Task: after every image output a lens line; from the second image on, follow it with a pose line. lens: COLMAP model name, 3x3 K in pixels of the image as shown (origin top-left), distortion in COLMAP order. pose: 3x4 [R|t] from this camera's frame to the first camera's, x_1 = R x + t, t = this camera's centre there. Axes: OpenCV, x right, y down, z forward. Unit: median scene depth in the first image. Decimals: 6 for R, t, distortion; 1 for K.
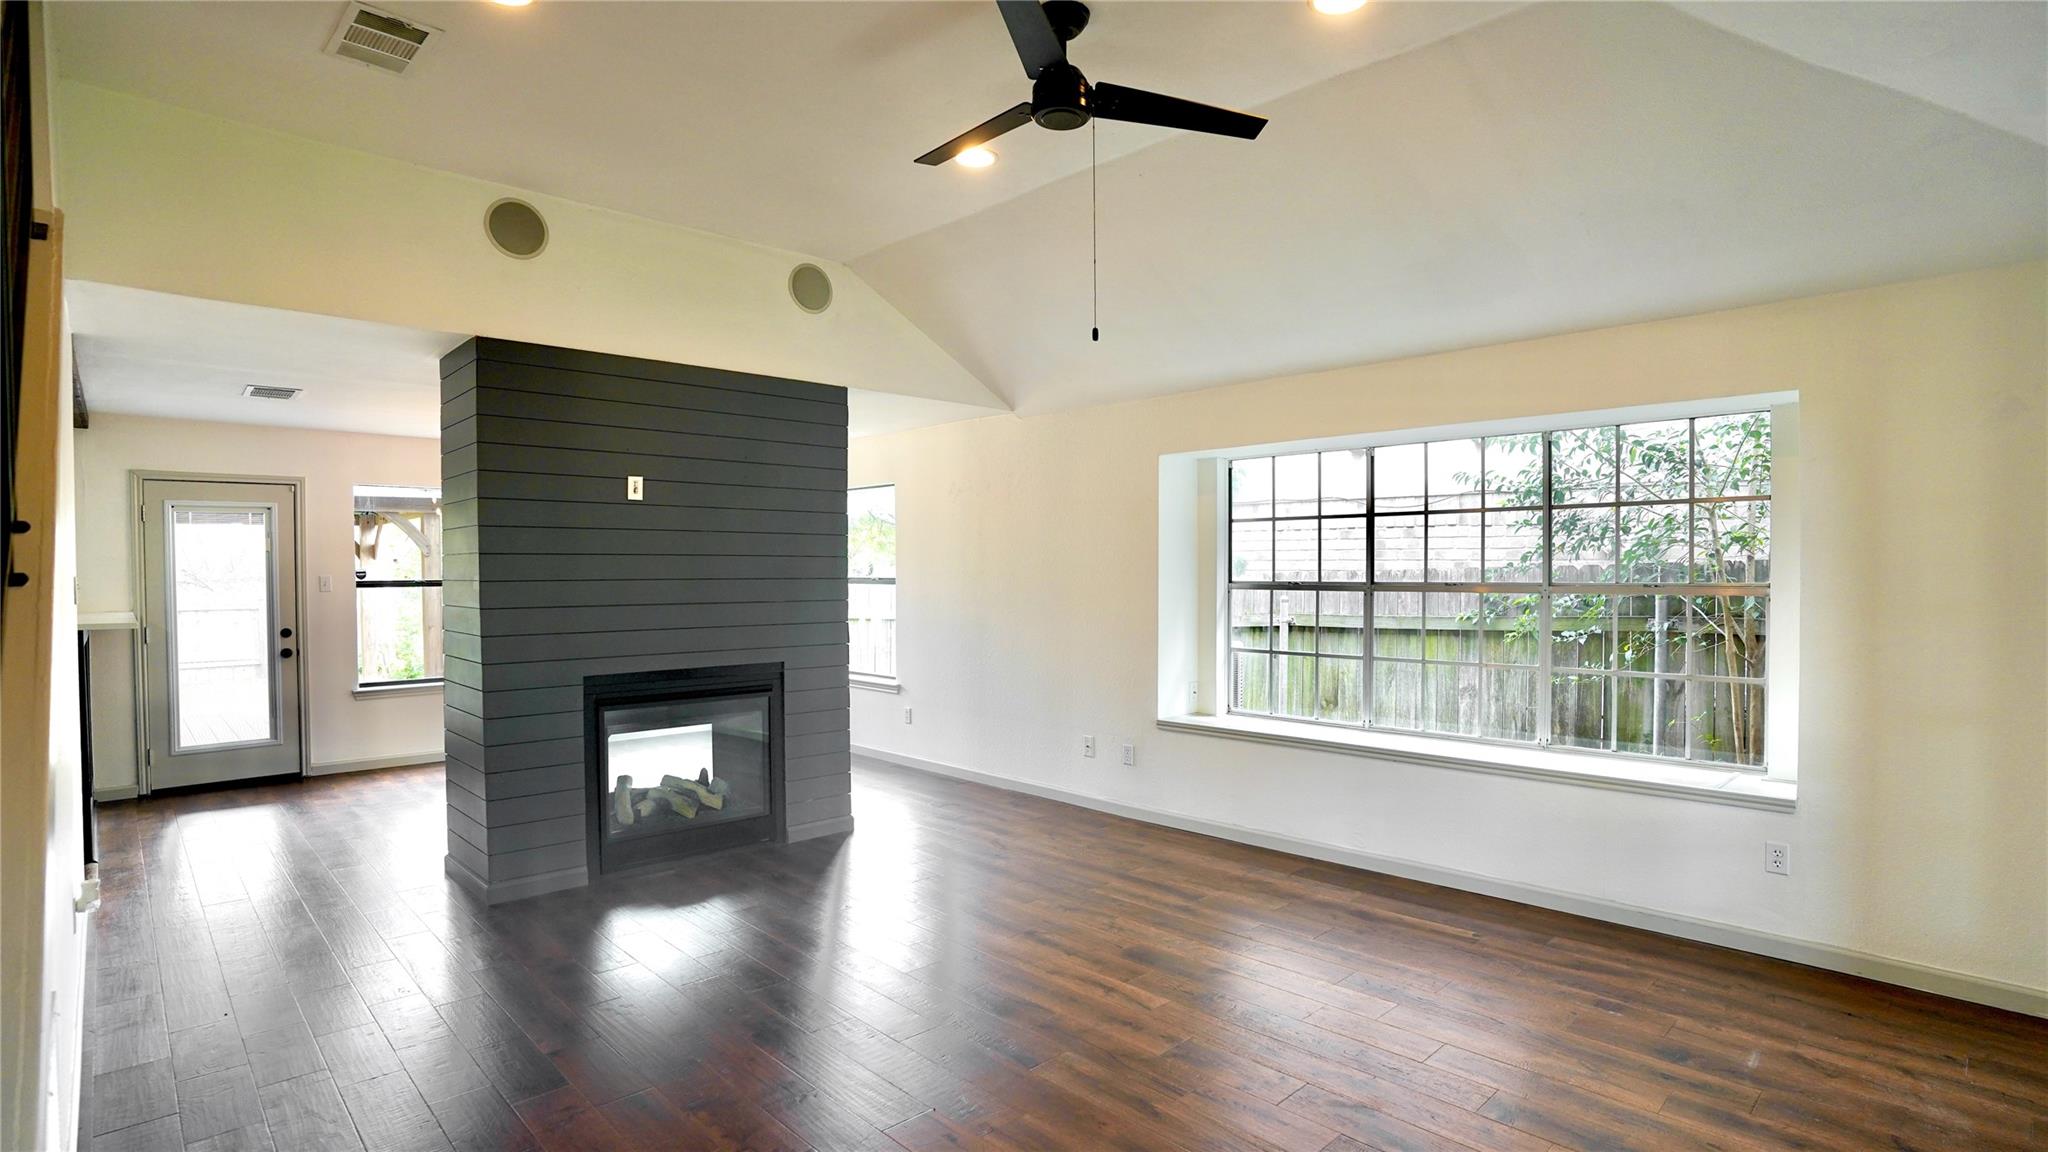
lens RADIAL K [[1006.1, 0, 1032.9], [0, 1006.1, 580.8], [0, 0, 1]] dist [-0.082265, 0.039047]
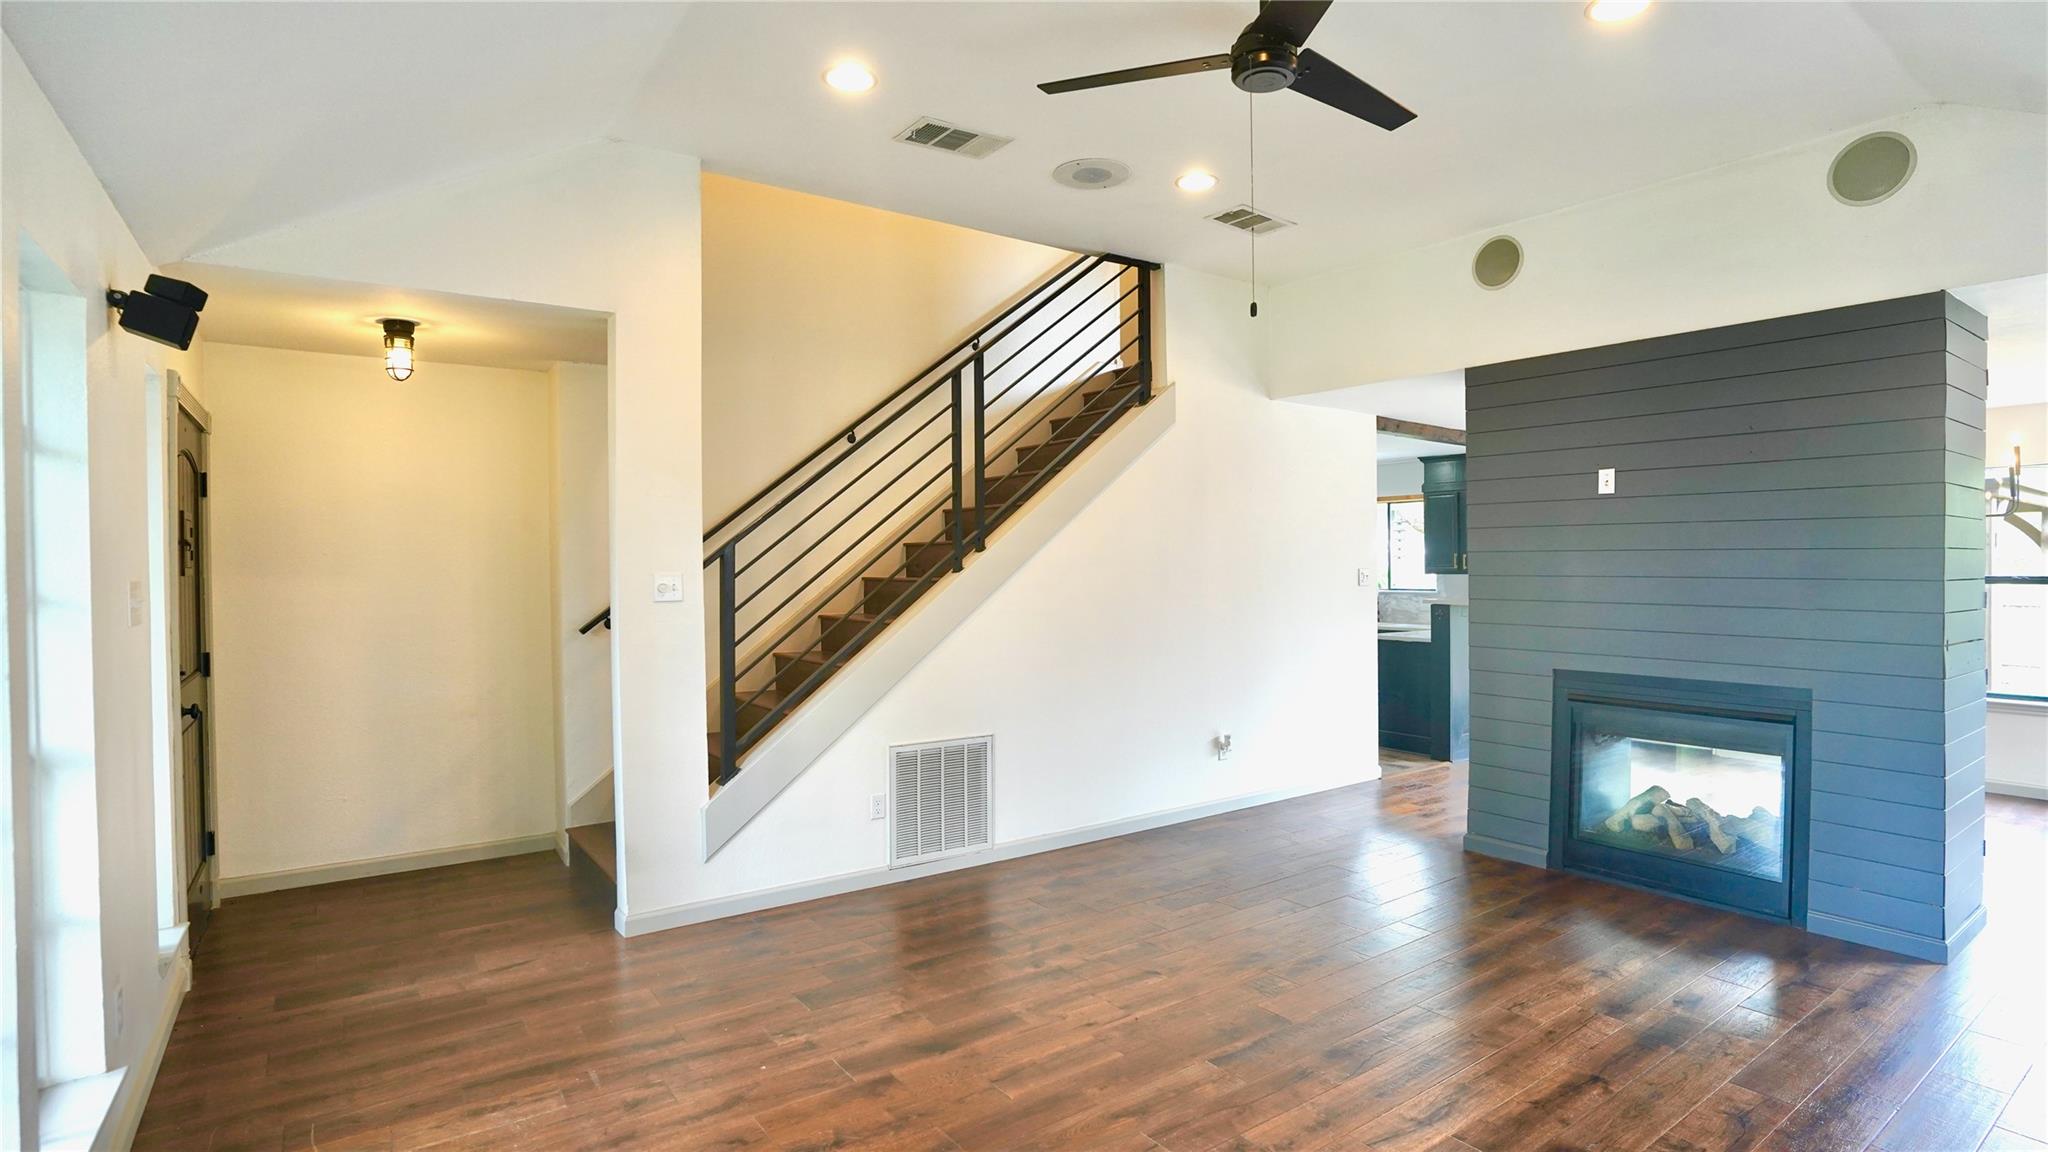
lens RADIAL K [[1006.1, 0, 1032.9], [0, 1006.1, 580.8], [0, 0, 1]] dist [-0.082265, 0.039047]
pose [[-0.141450, 0.017202, -0.989796, 0.744708], [-0.011456, 0.999754, 0.019012, -0.010946], [0.989879, 0.014028, -0.141218, 0.703967]]
